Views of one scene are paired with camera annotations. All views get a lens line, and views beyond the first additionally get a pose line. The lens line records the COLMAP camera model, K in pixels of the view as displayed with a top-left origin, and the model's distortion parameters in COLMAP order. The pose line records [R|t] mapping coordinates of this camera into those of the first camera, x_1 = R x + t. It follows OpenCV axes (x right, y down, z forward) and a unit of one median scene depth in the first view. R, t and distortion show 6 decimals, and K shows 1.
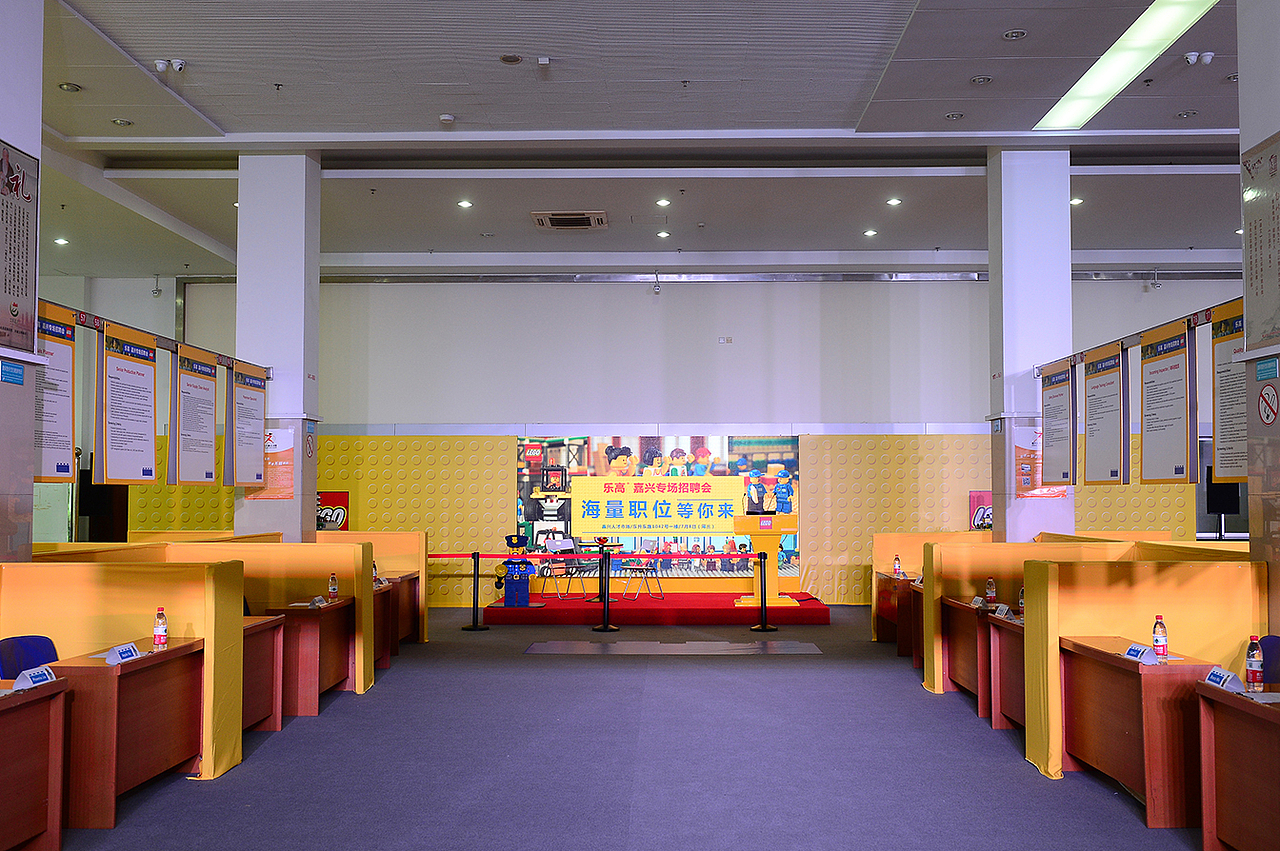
lens RADIAL K [[1223.6, 0, 640.0], [0, 1223.6, 425.5], [0, 0, 1]] dist [0.003348, 0.001763]
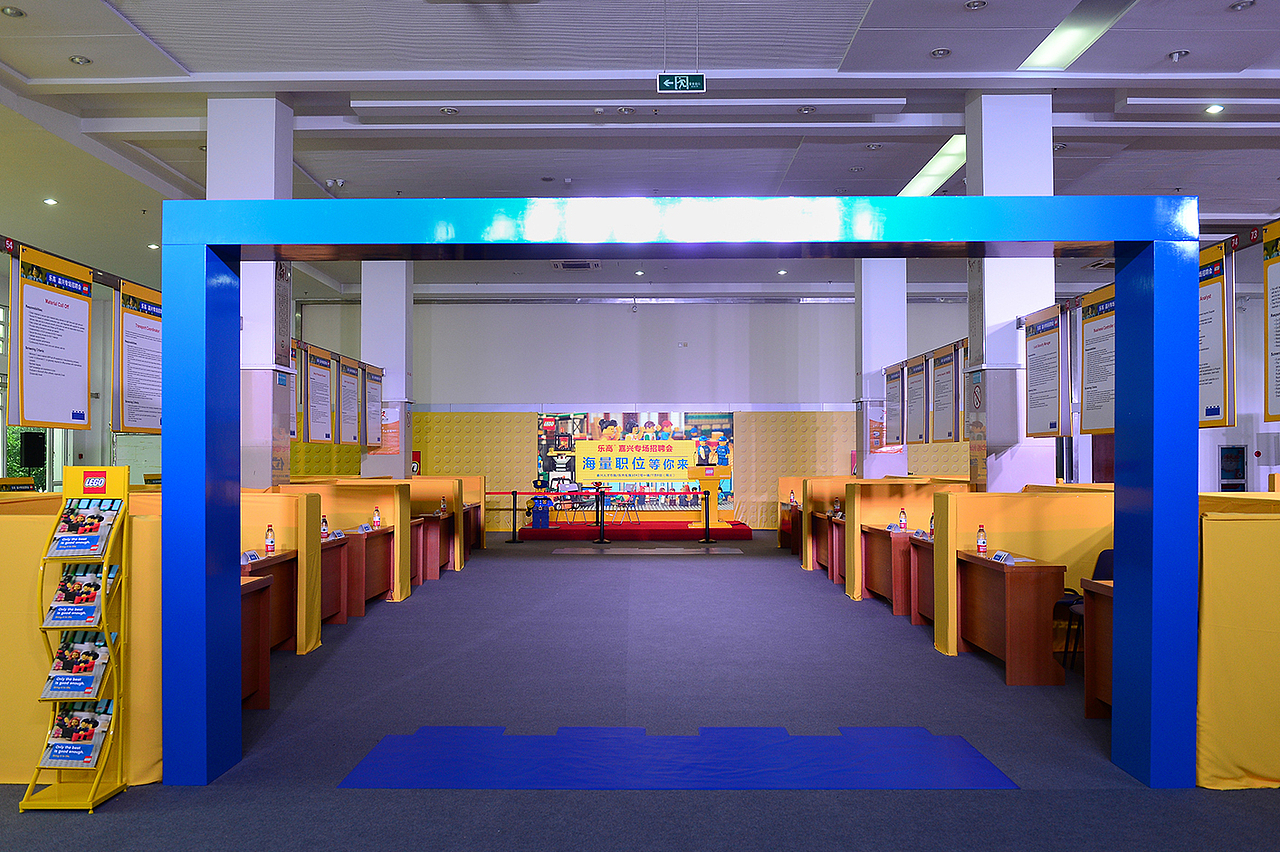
lens RADIAL K [[1065.3, 0, 640.0], [0, 1065.3, 426.0], [0, 0, 1]] dist [-0.000662, -0.000080]
pose [[0.999667, -0.000198, 0.025810, -0.013119], [-0.000416, 0.999717, 0.023778, -0.005491], [-0.025807, -0.023781, 0.999384, -0.263084]]
